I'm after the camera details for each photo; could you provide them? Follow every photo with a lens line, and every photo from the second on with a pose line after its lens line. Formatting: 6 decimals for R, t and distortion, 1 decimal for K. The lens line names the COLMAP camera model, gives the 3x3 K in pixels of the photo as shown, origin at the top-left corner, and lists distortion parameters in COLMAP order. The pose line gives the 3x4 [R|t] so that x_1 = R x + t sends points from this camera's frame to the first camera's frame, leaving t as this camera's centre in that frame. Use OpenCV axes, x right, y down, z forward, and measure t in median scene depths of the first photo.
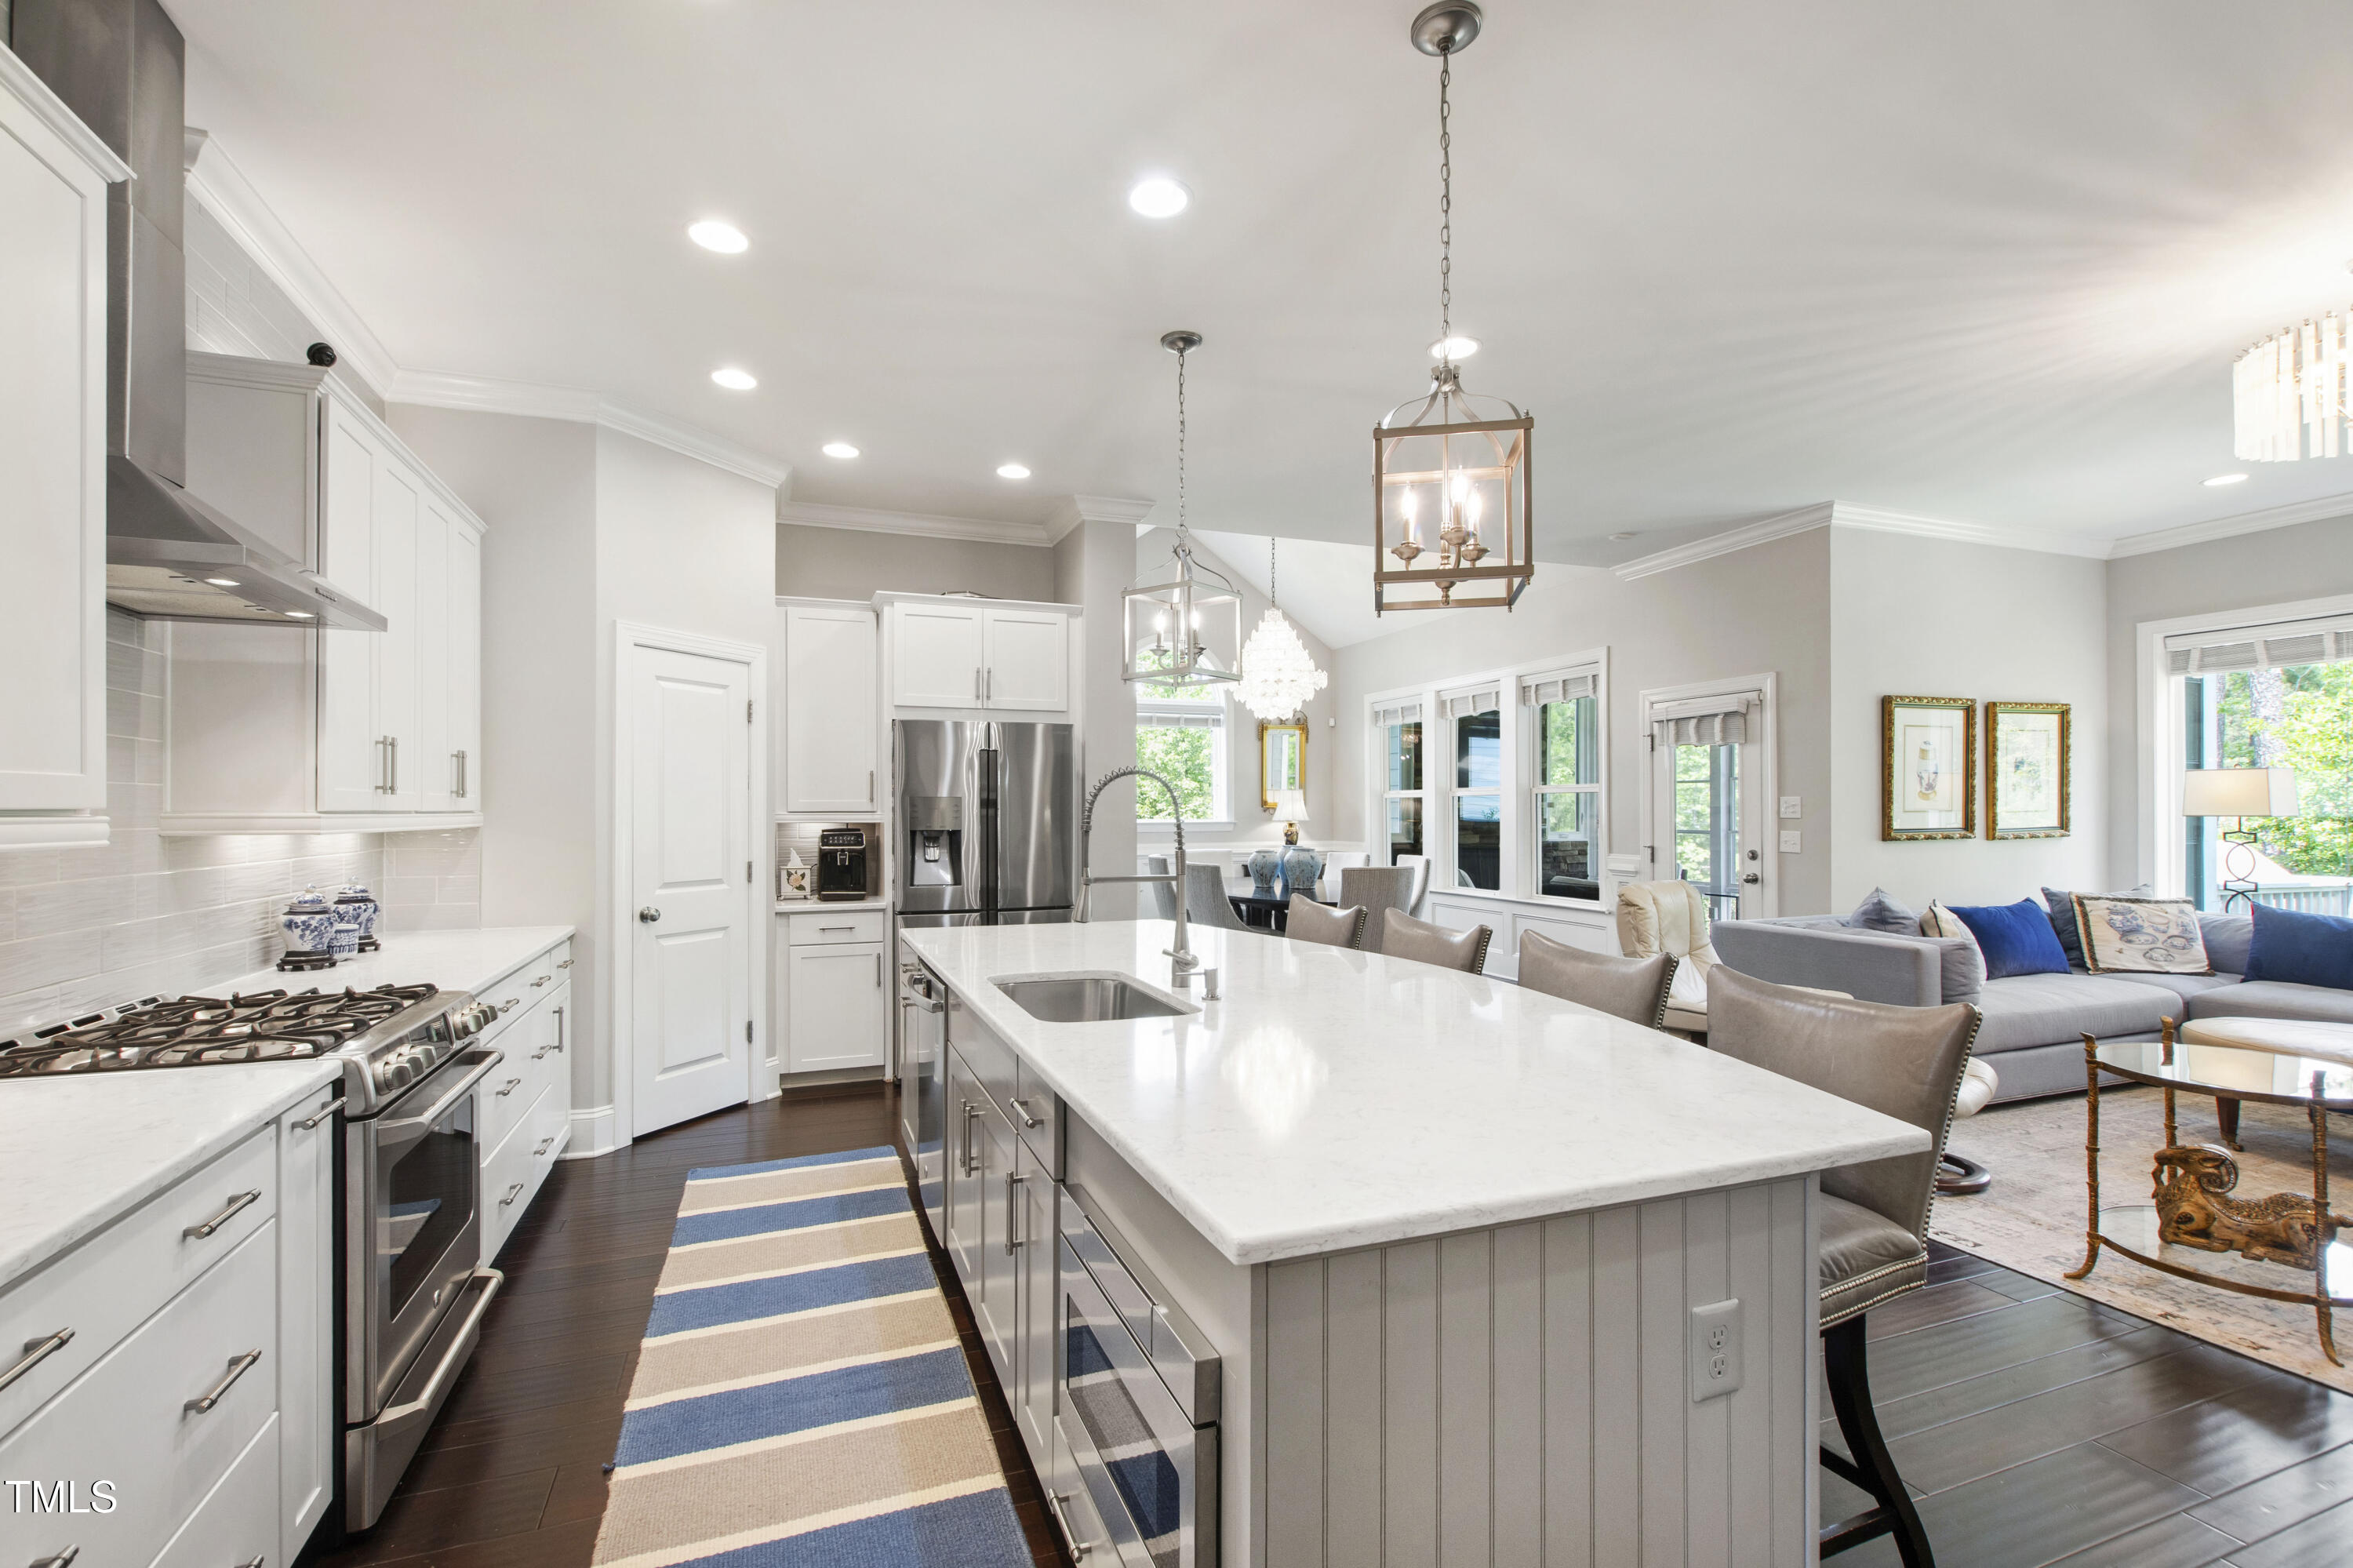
lens RADIAL K [[1023.4, 0, 1173.7], [0, 1023.4, 806.5], [0, 0, 1]] dist [-0.000349, -0.000419]
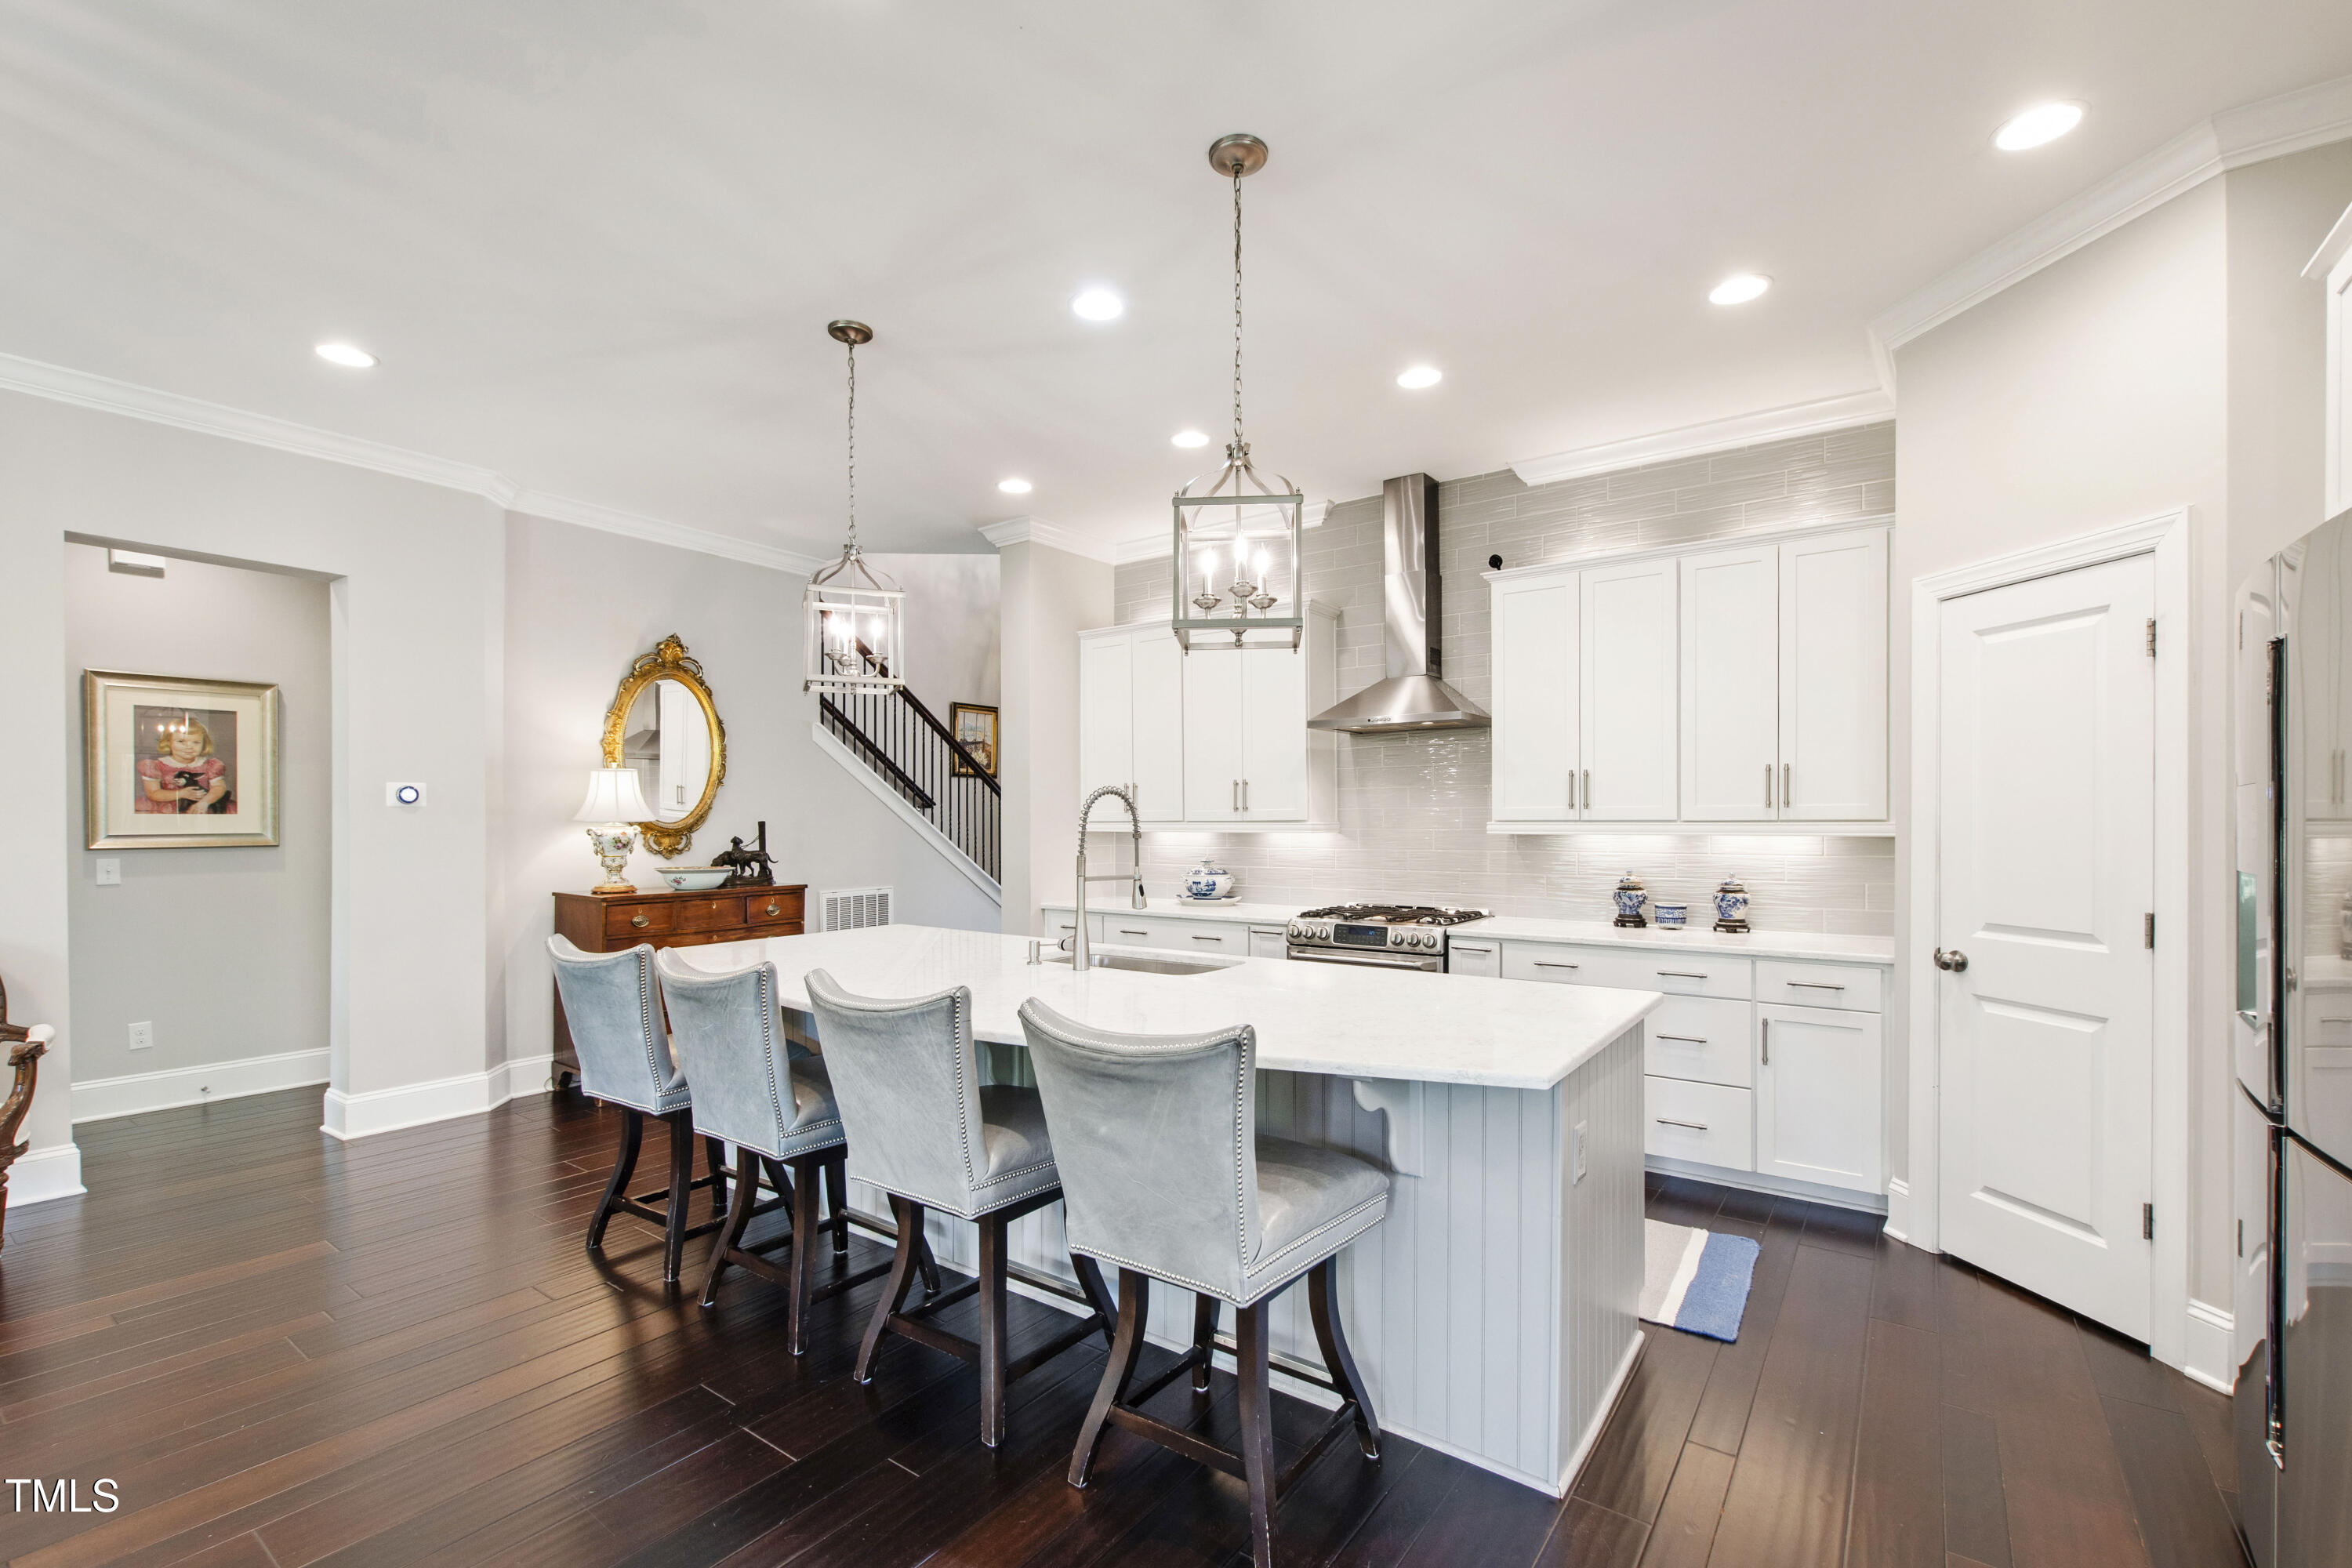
lens RADIAL K [[1022.9, 0, 1155.6], [0, 1022.9, 818.8], [0, 0, 1]] dist [-0.000349, -0.000419]
pose [[-0.834007, 0.002778, -0.551747, 0.307345], [0.005356, 0.999981, -0.003060, 0.001945], [0.551728, -0.005507, -0.834006, 1.074855]]
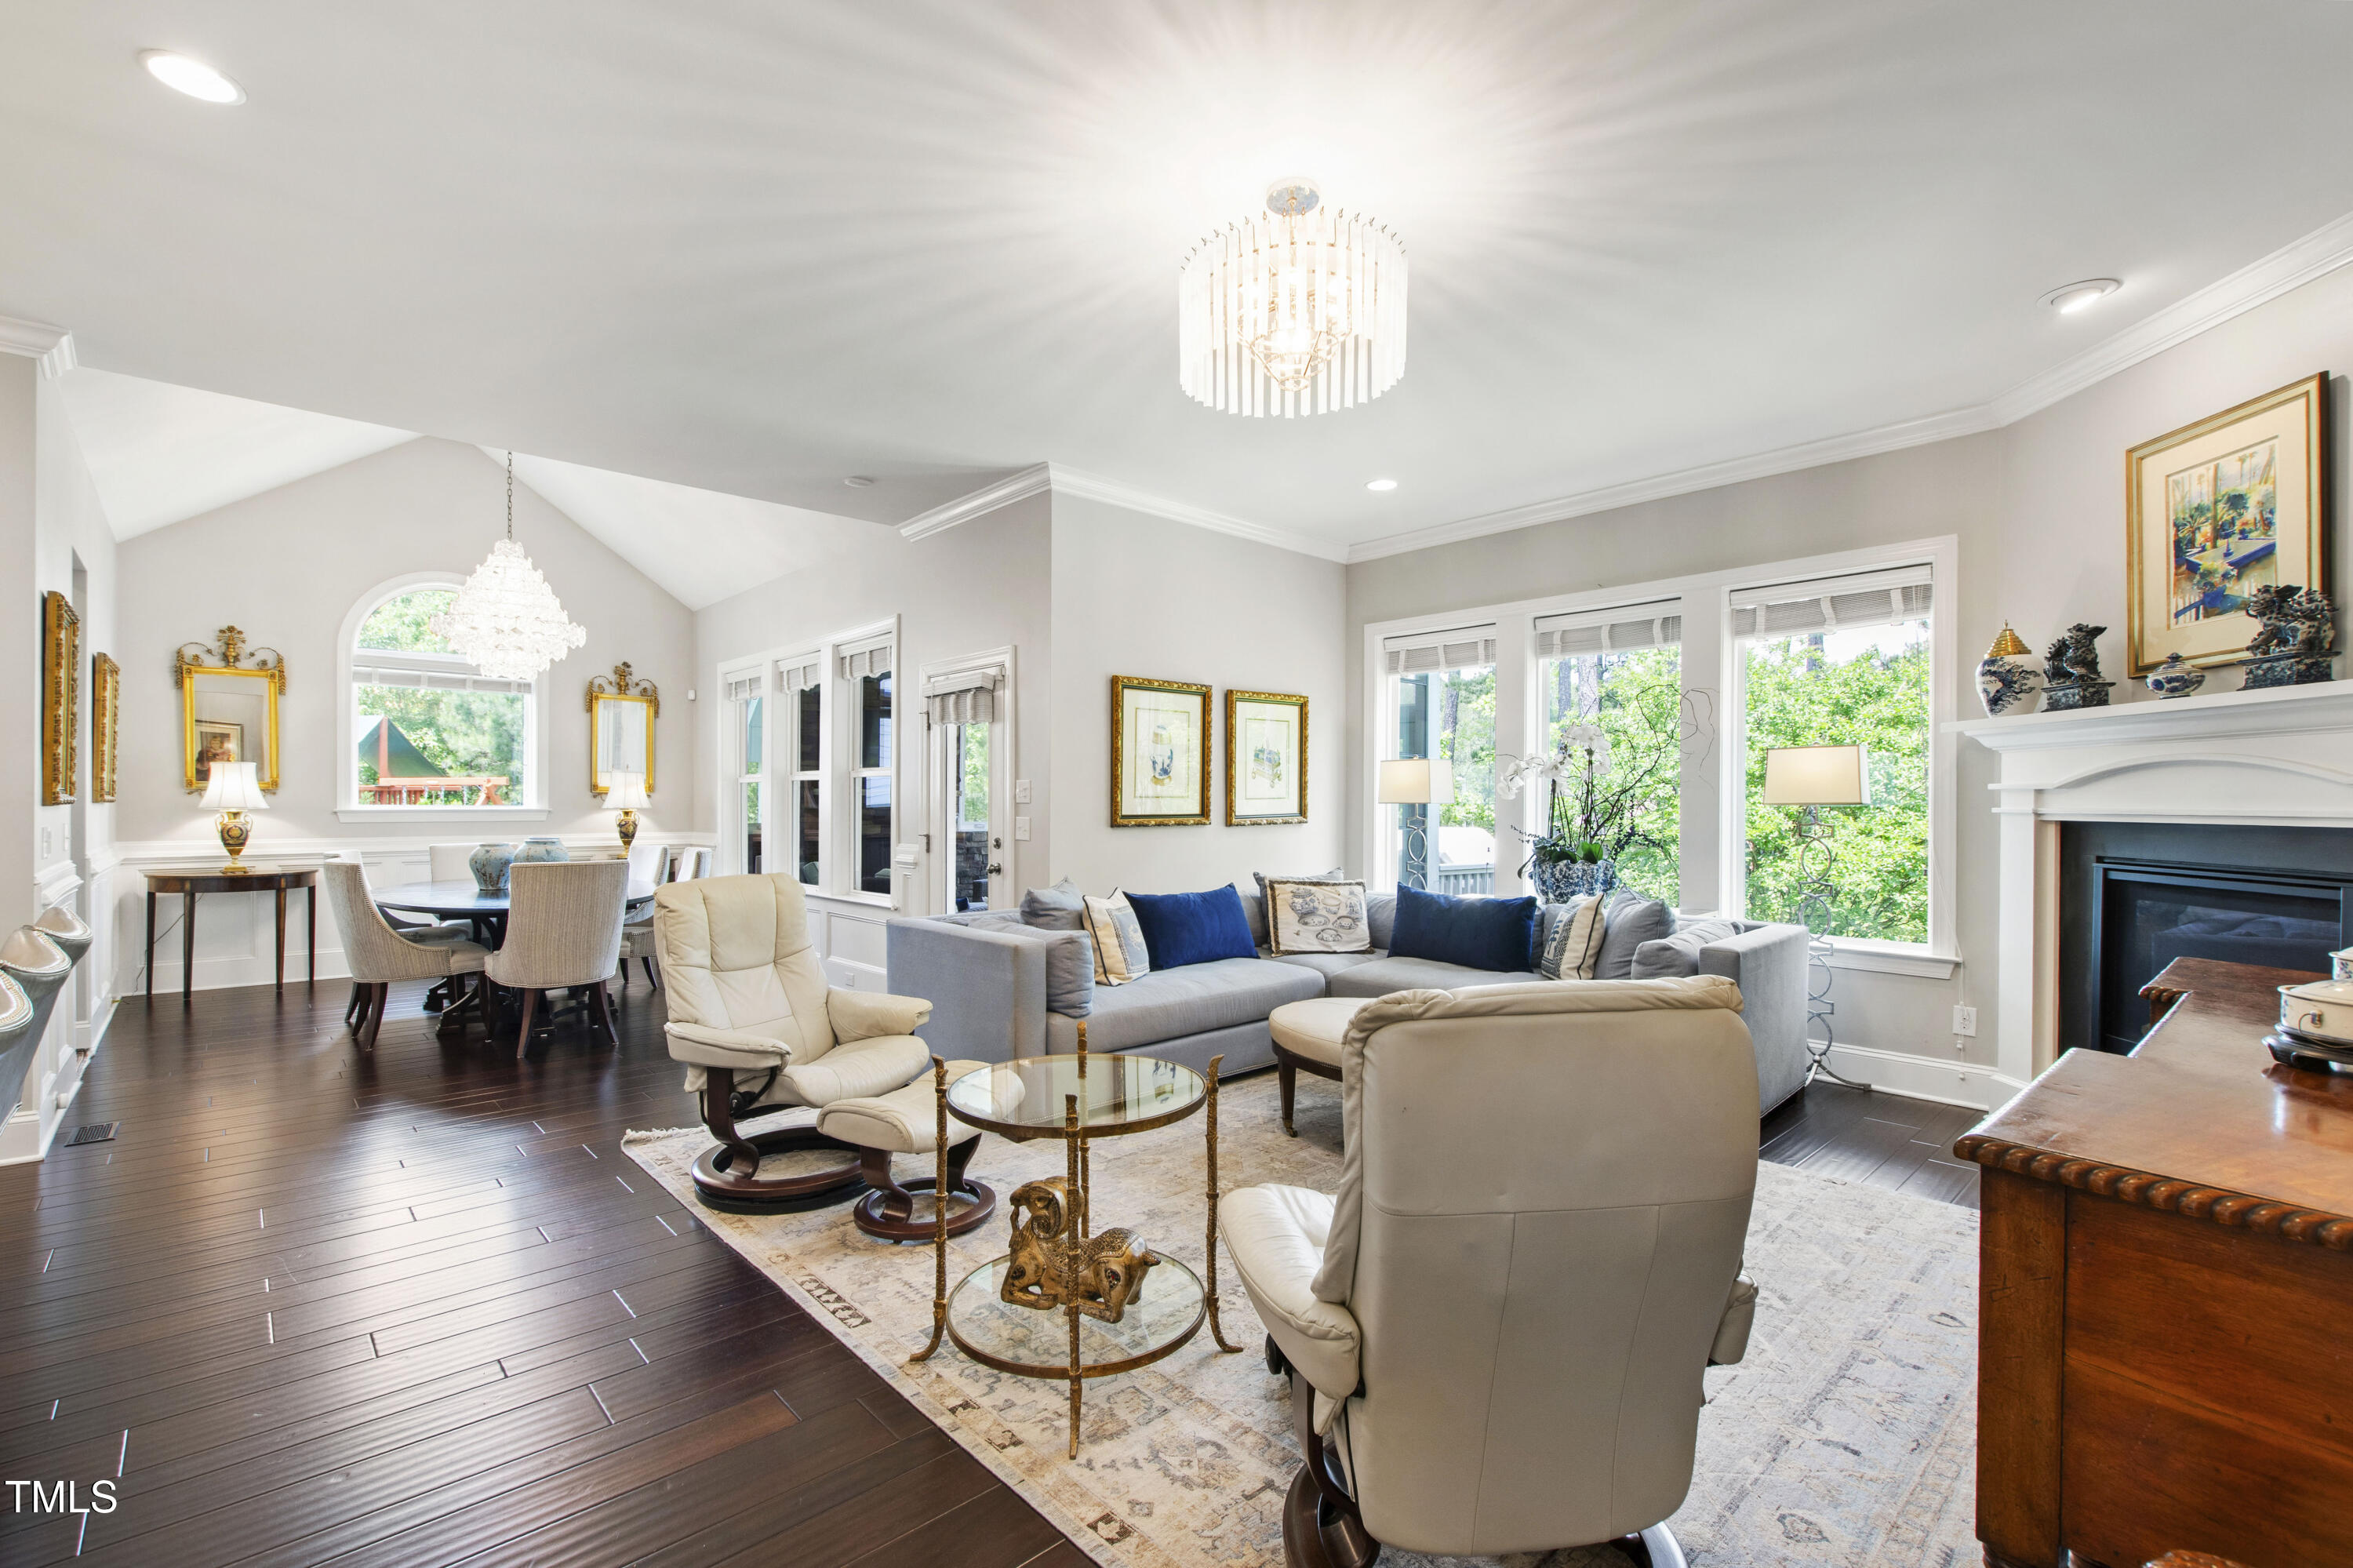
lens RADIAL K [[1023.4, 0, 1169.4], [0, 1023.4, 806.0], [0, 0, 1]] dist [-0.000349, -0.000419]
pose [[0.924207, 0.004871, 0.381861, 0.430080], [-0.006819, 0.999970, 0.003748, 0.011328], [-0.381831, -0.006068, 0.924212, 0.103141]]
